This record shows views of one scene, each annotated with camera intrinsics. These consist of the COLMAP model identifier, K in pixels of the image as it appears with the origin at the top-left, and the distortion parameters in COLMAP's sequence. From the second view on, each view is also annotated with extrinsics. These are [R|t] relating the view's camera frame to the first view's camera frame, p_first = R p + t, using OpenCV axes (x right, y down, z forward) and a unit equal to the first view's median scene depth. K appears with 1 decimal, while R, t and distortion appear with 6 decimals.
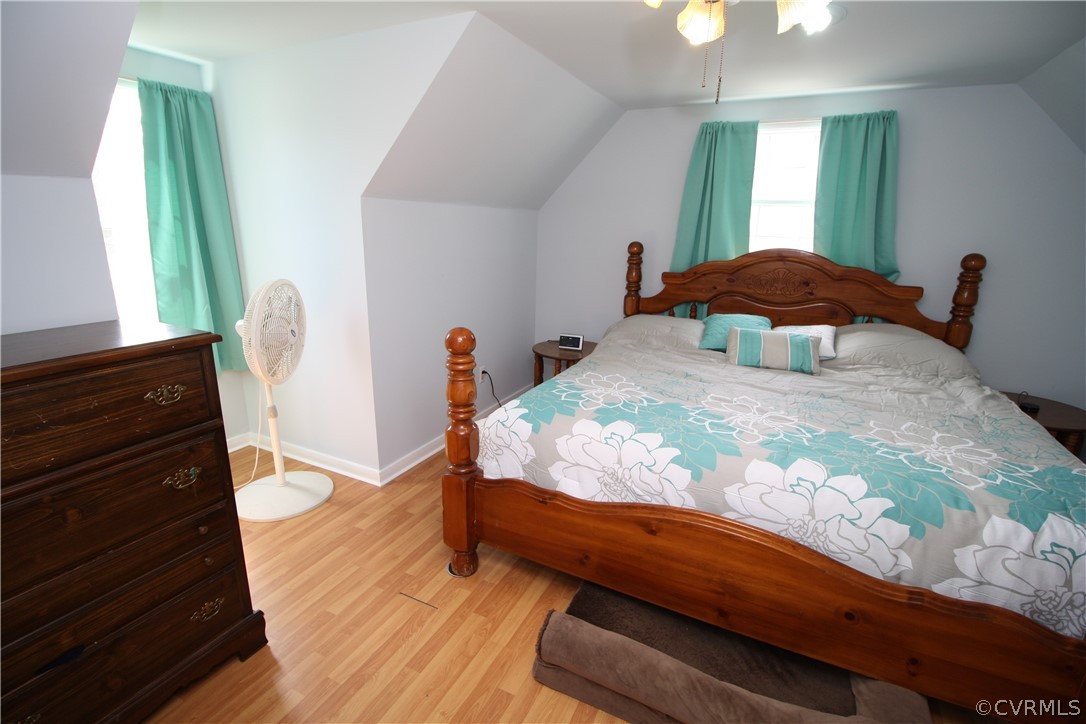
lens RADIAL K [[508.1, 0, 544.3], [0, 508.1, 366.1], [0, 0, 1]] dist [-0.003930, -0.009003]
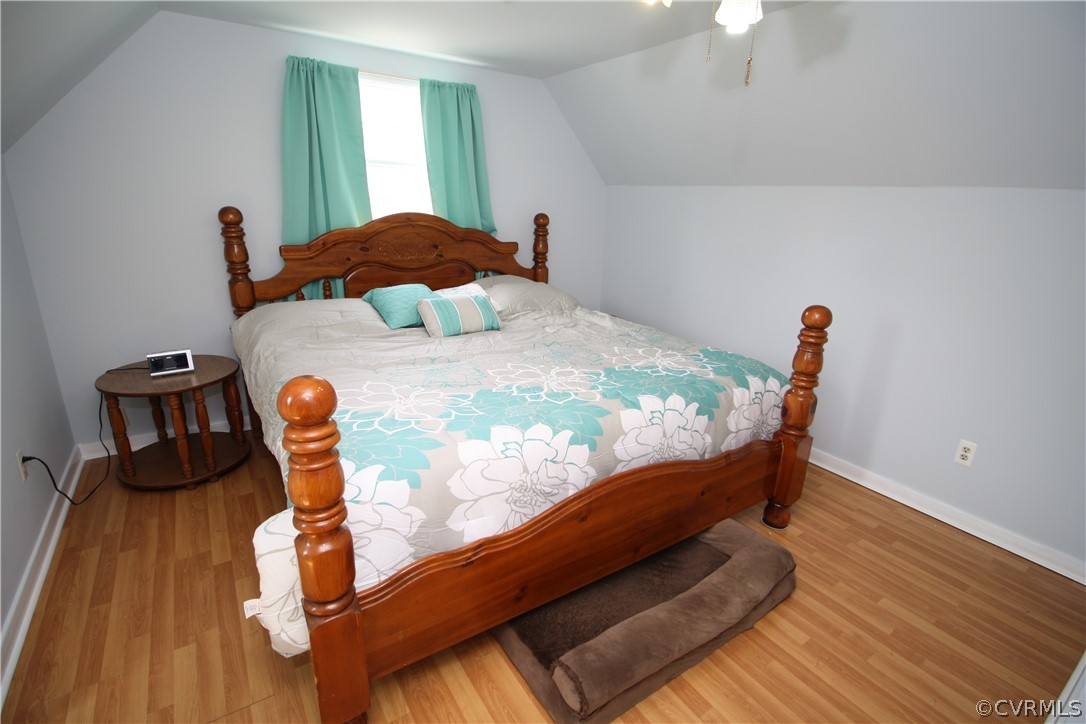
lens RADIAL K [[508.1, 0, 544.3], [0, 508.1, 366.1], [0, 0, 1]] dist [-0.003930, -0.009003]
pose [[0.494731, -0.271558, 0.825529, -0.326068], [0.203655, 0.959701, 0.193646, -0.093473], [-0.844847, 0.072321, 0.530098, 0.314333]]
